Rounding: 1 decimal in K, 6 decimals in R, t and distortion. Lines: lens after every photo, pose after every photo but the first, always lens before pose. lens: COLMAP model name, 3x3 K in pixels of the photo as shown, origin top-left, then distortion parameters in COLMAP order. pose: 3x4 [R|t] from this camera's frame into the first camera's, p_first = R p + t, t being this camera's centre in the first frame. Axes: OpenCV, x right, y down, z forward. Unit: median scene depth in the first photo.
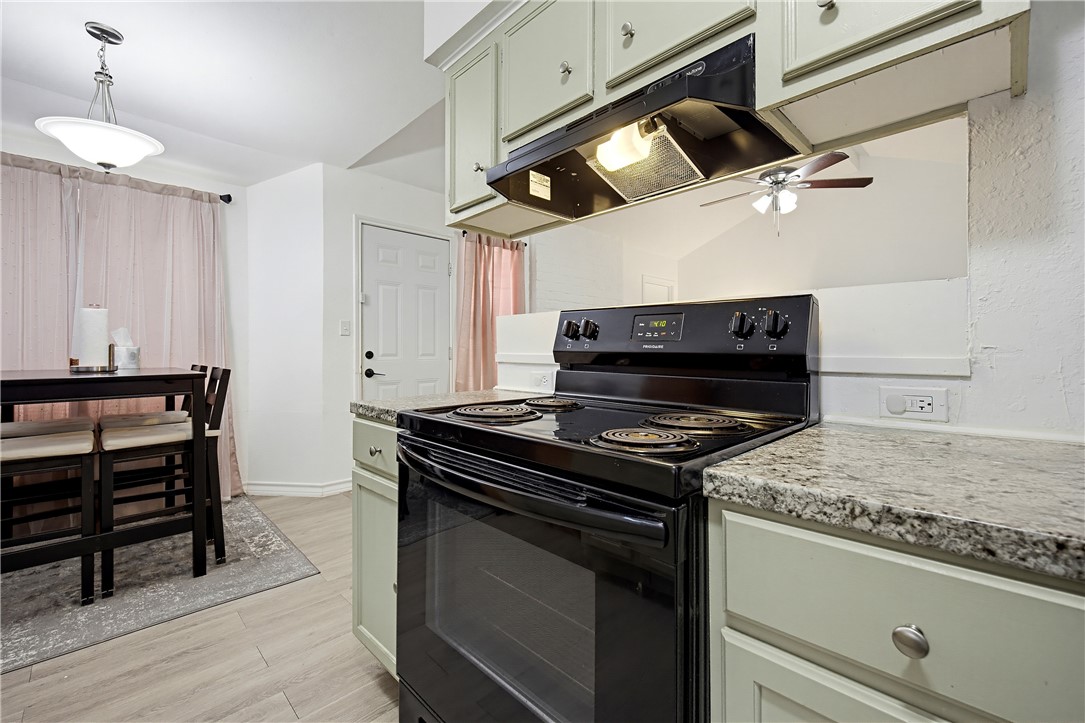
lens RADIAL K [[458.7, 0, 542.9], [0, 458.7, 353.3], [0, 0, 1]] dist [-0.000316, -0.000006]
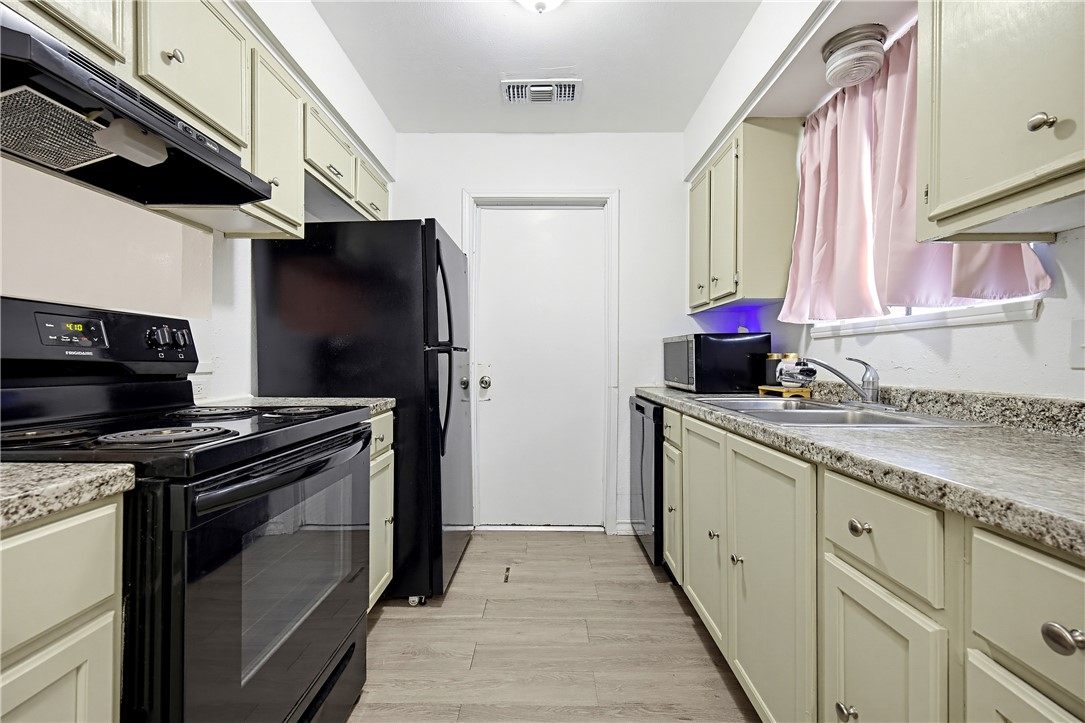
lens RADIAL K [[458.7, 0, 544.6], [0, 458.7, 358.4], [0, 0, 1]] dist [-0.000316, -0.000006]
pose [[-0.704961, -0.008154, 0.709200, -1.010035], [-0.010875, 0.999941, 0.000687, -0.014641], [-0.709163, -0.007228, -0.705007, 0.981271]]
